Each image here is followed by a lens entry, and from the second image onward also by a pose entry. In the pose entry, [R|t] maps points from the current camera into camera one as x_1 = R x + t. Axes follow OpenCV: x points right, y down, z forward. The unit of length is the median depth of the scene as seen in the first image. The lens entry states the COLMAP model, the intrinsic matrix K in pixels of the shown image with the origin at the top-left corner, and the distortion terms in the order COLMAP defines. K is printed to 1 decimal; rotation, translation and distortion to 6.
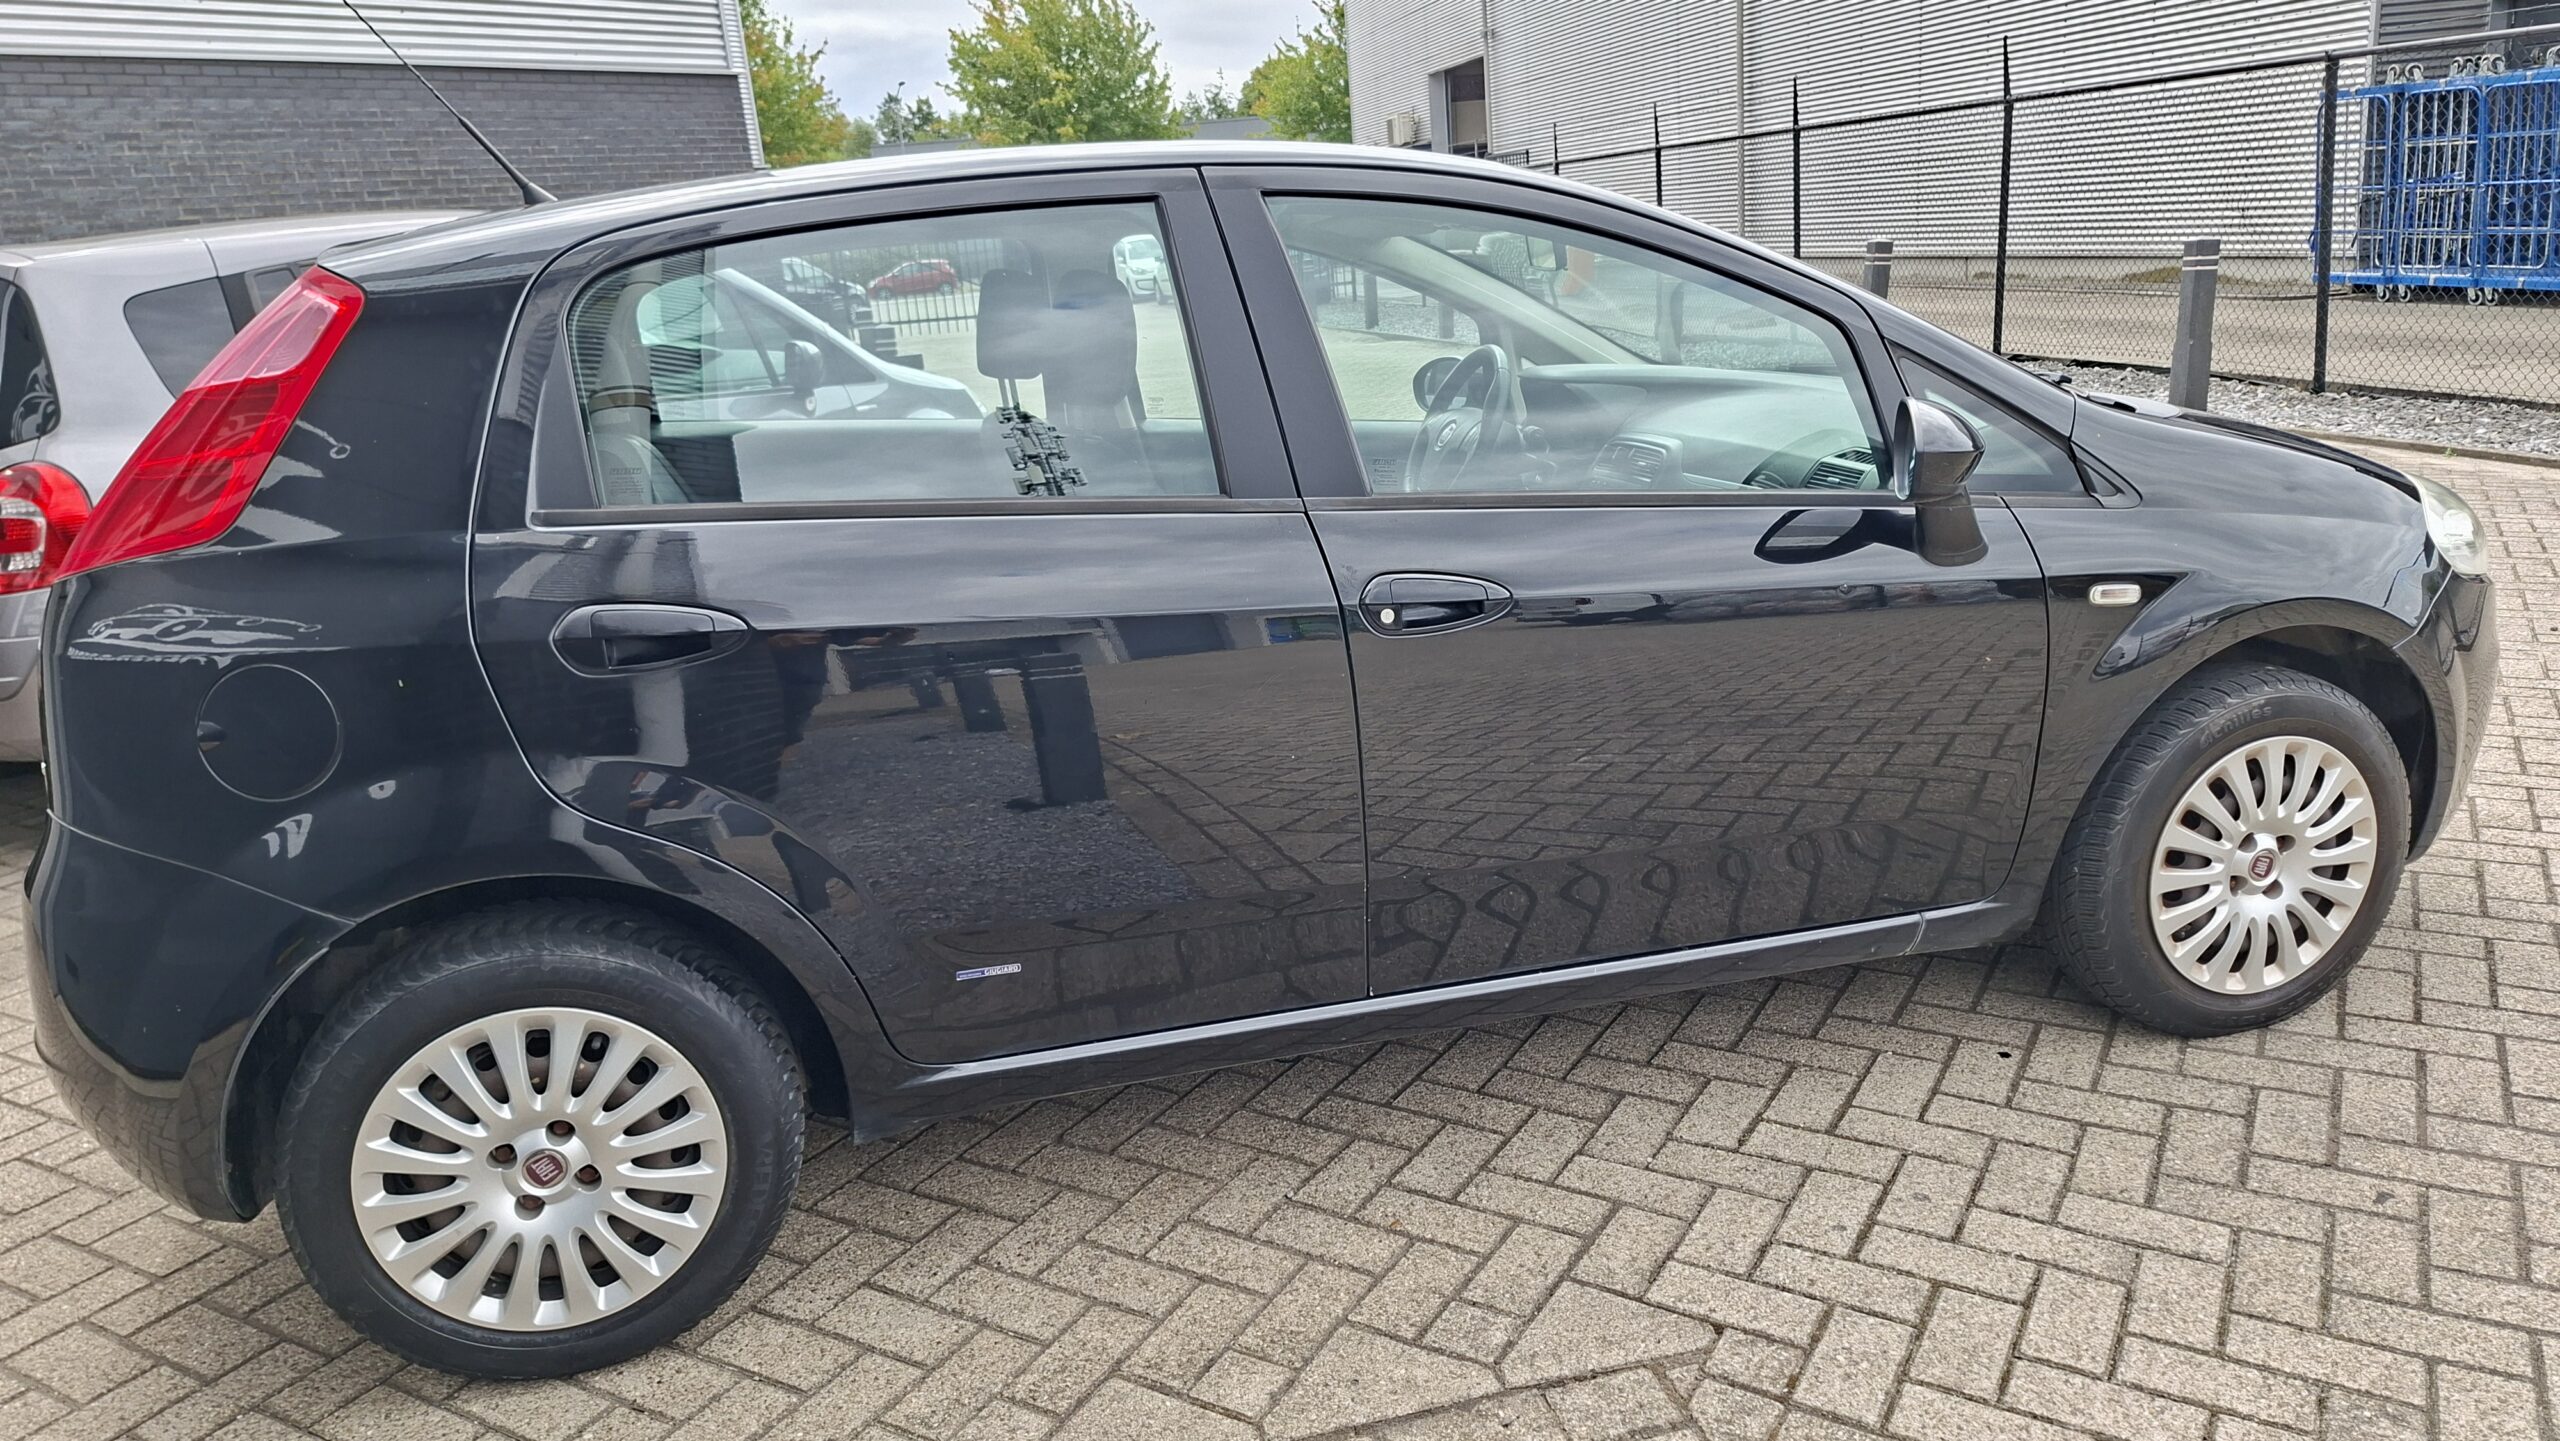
lens RADIAL K [[1763.6, 0, 1241.0], [0, 1763.6, 741.0], [0, 0, 1]] dist [0.072408, -0.071703]
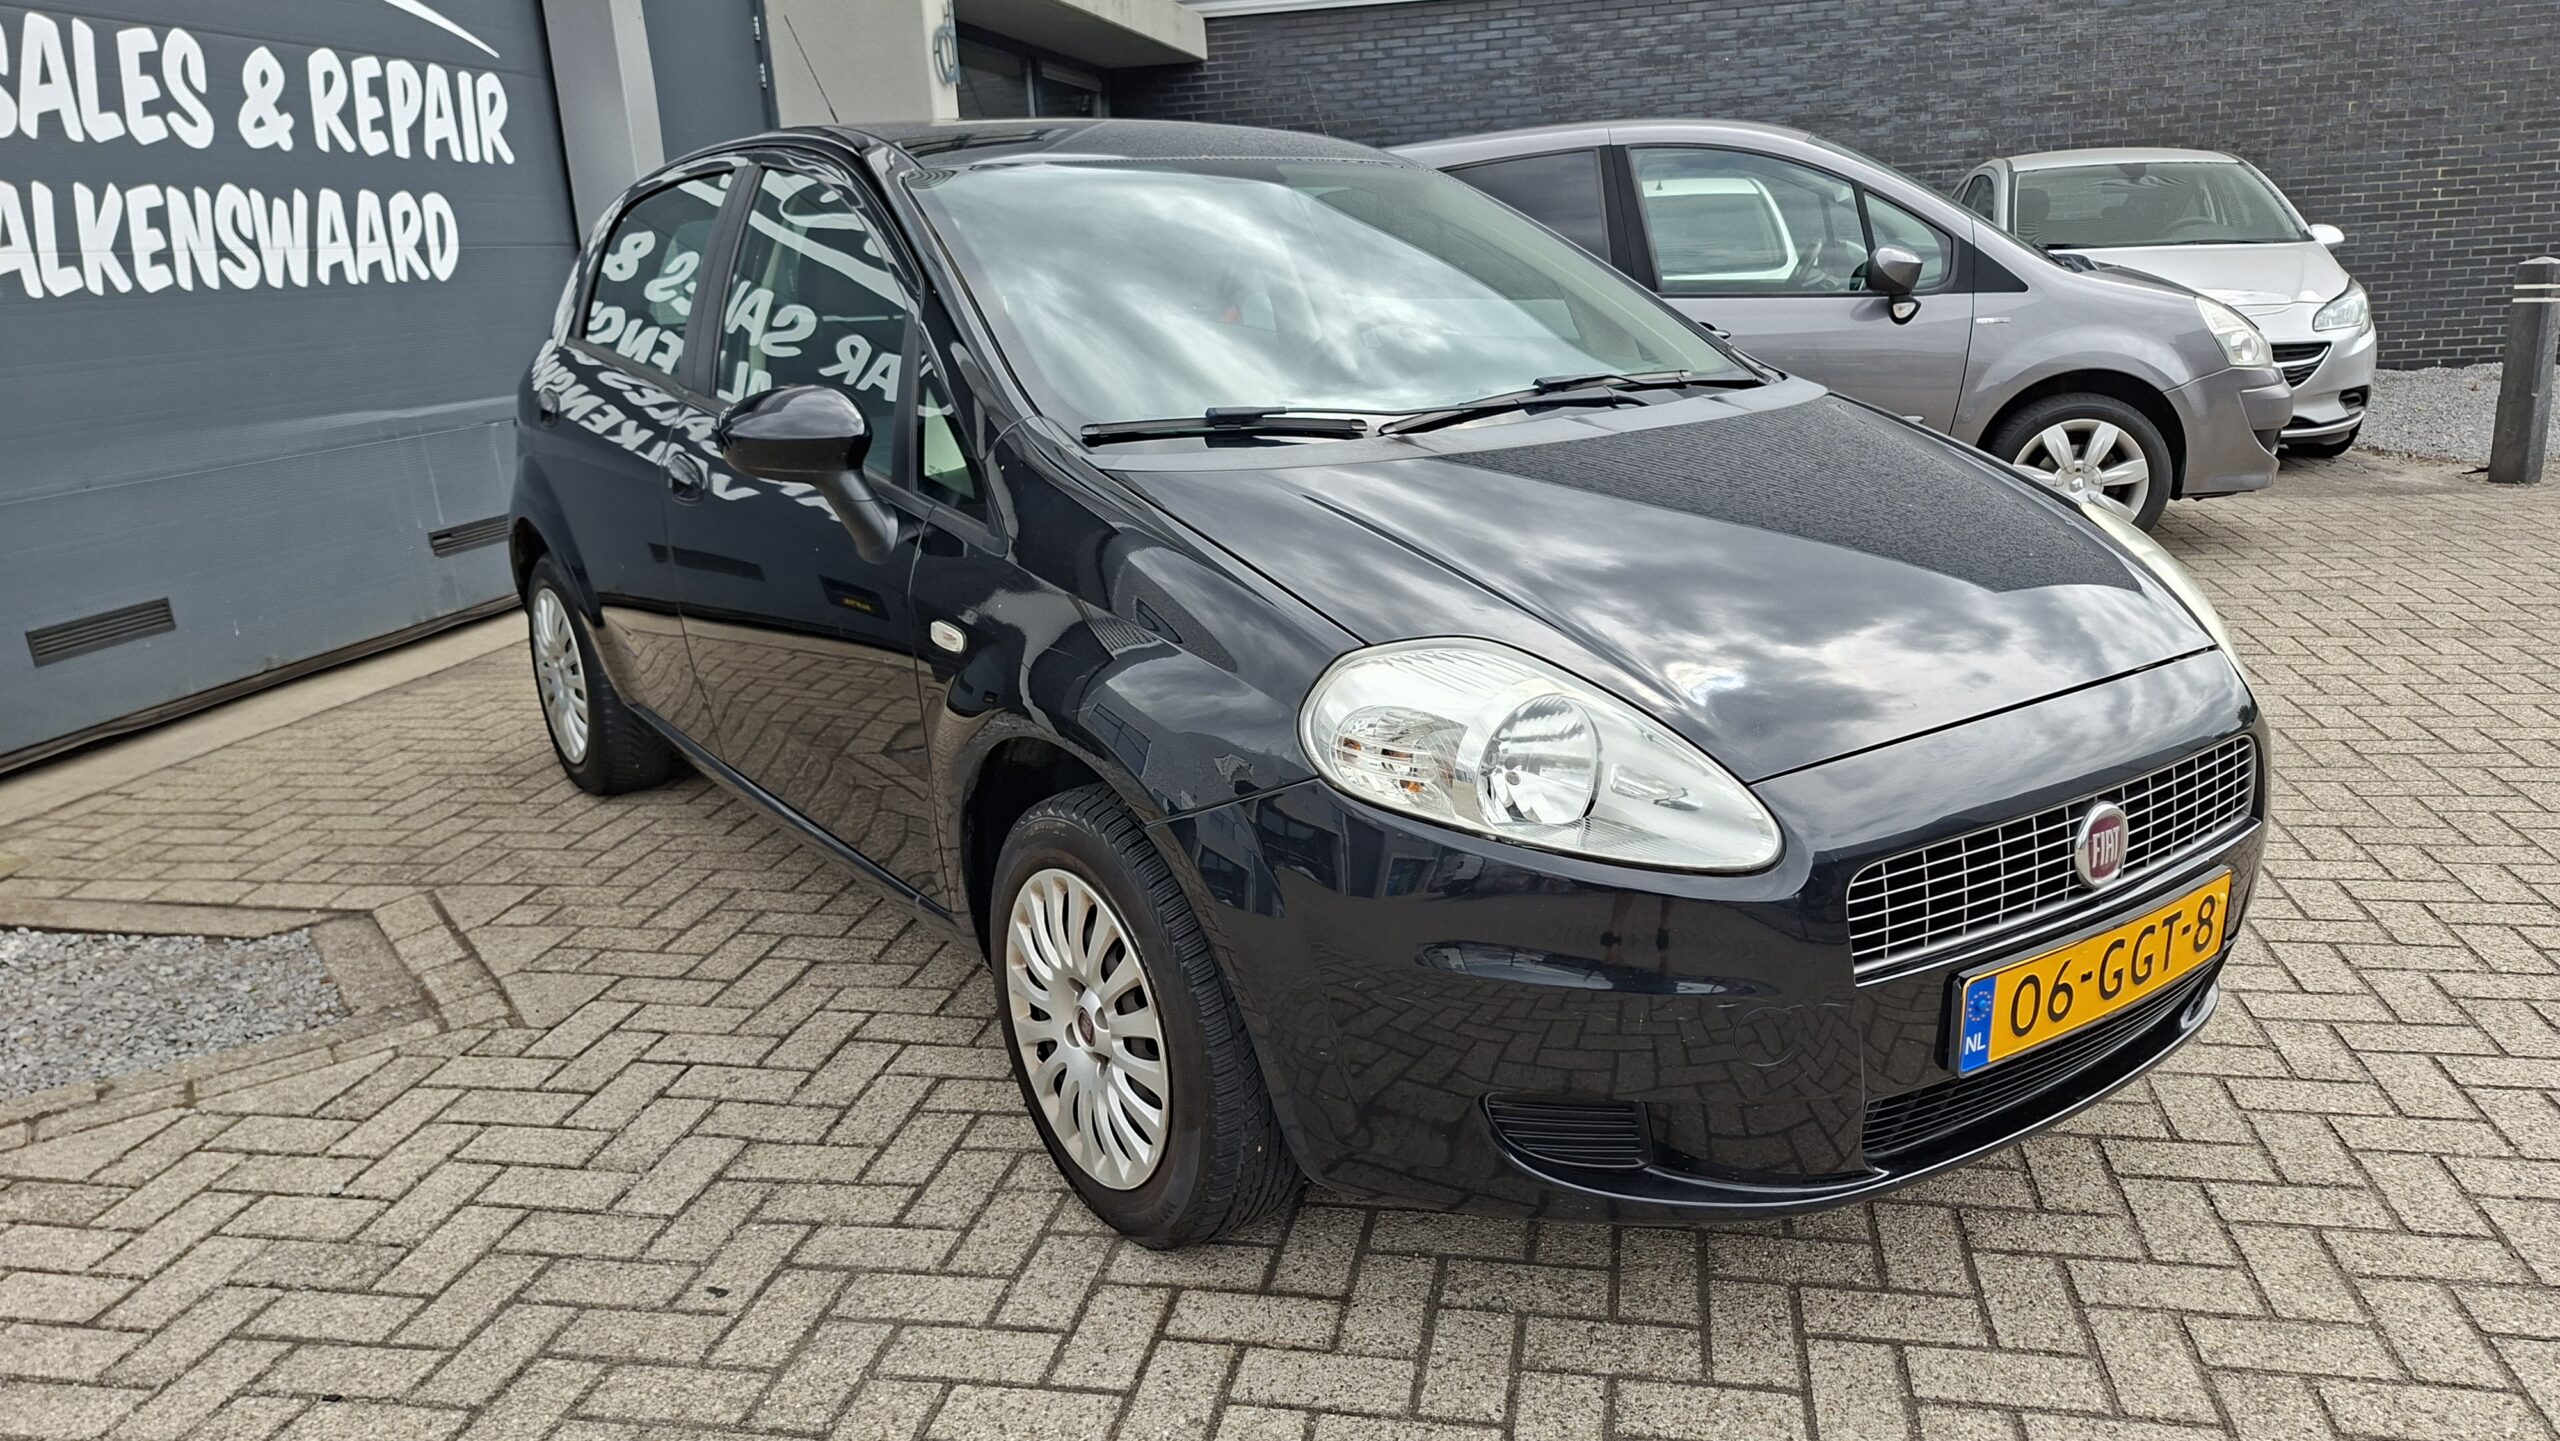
lens RADIAL K [[1763.6, 0, 1269.0], [0, 1763.6, 738.5], [0, 0, 1]] dist [0.072408, -0.071703]
pose [[0.347987, 0.309534, -0.884926, 1.175942], [-0.238963, 0.942029, 0.235538, -0.242359], [0.906533, 0.129501, 0.401781, 0.682004]]
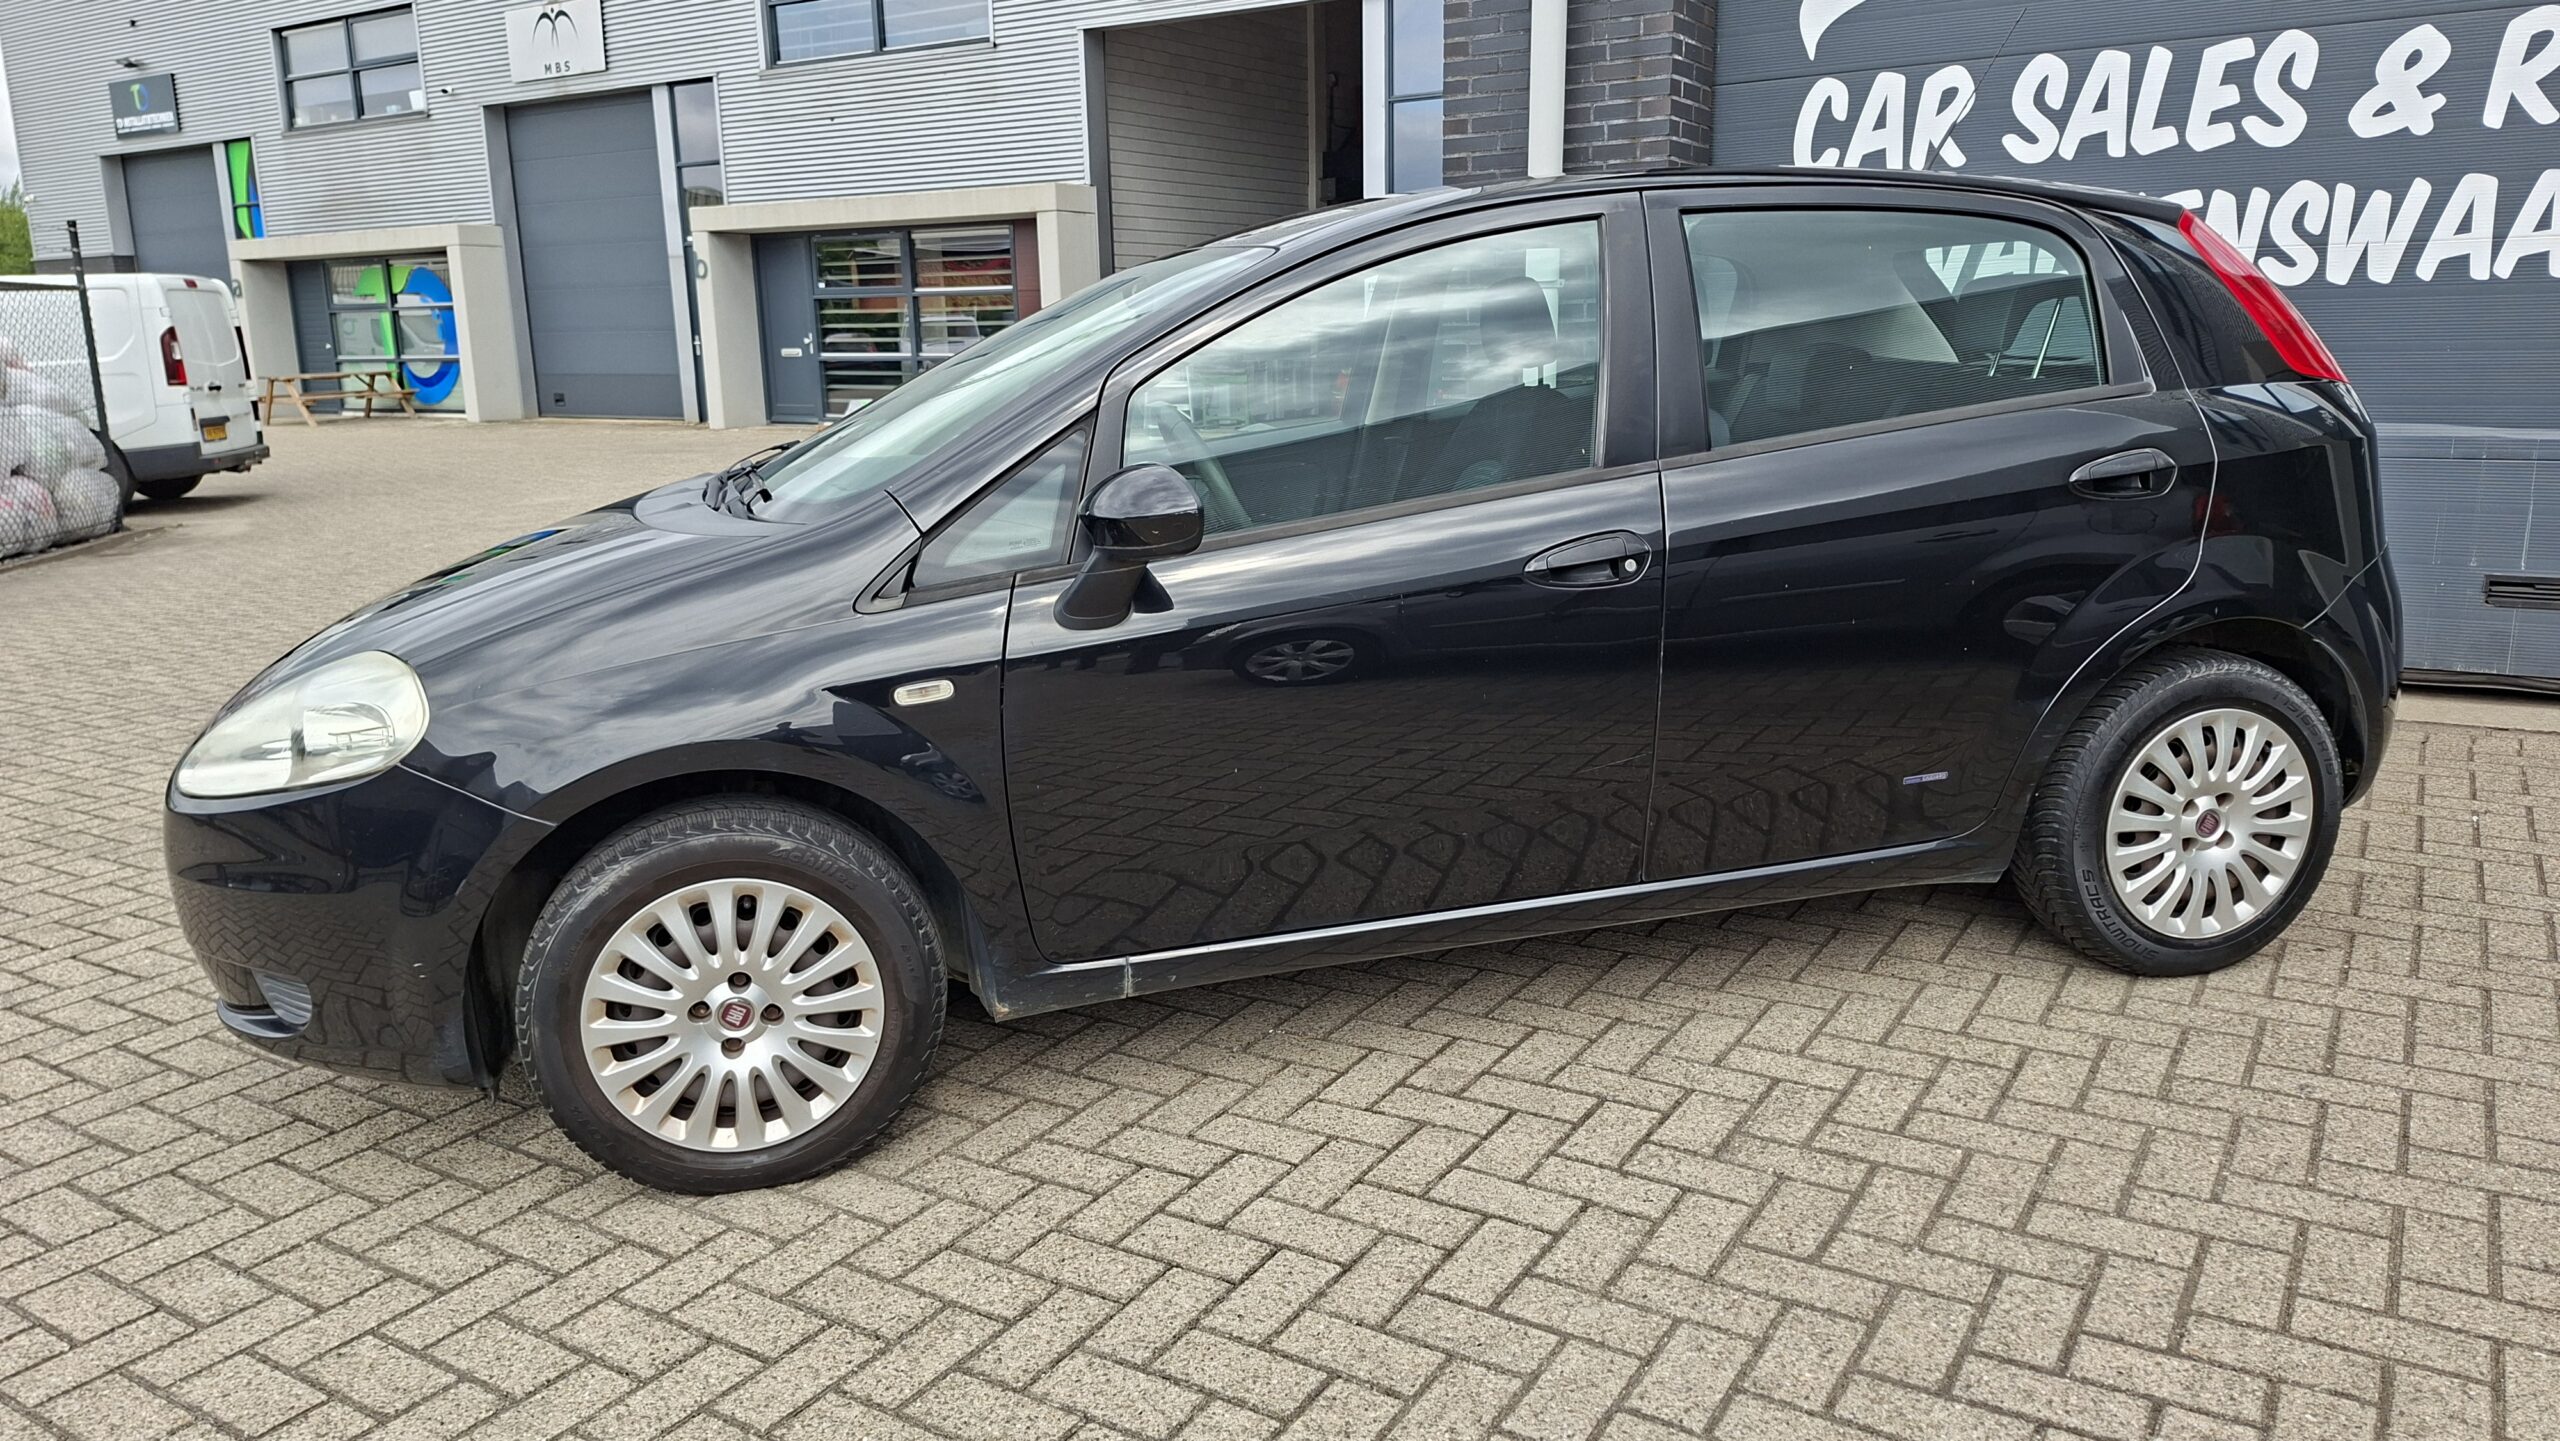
lens RADIAL K [[1763.6, 0, 1248.4], [0, 1763.6, 654.3], [0, 0, 1]] dist [0.072408, -0.071703]
pose [[-0.994238, 0.100276, 0.037888, 0.088804], [0.106582, 0.886982, 0.449337, -0.575435], [0.011452, 0.450786, -0.892558, 2.128145]]
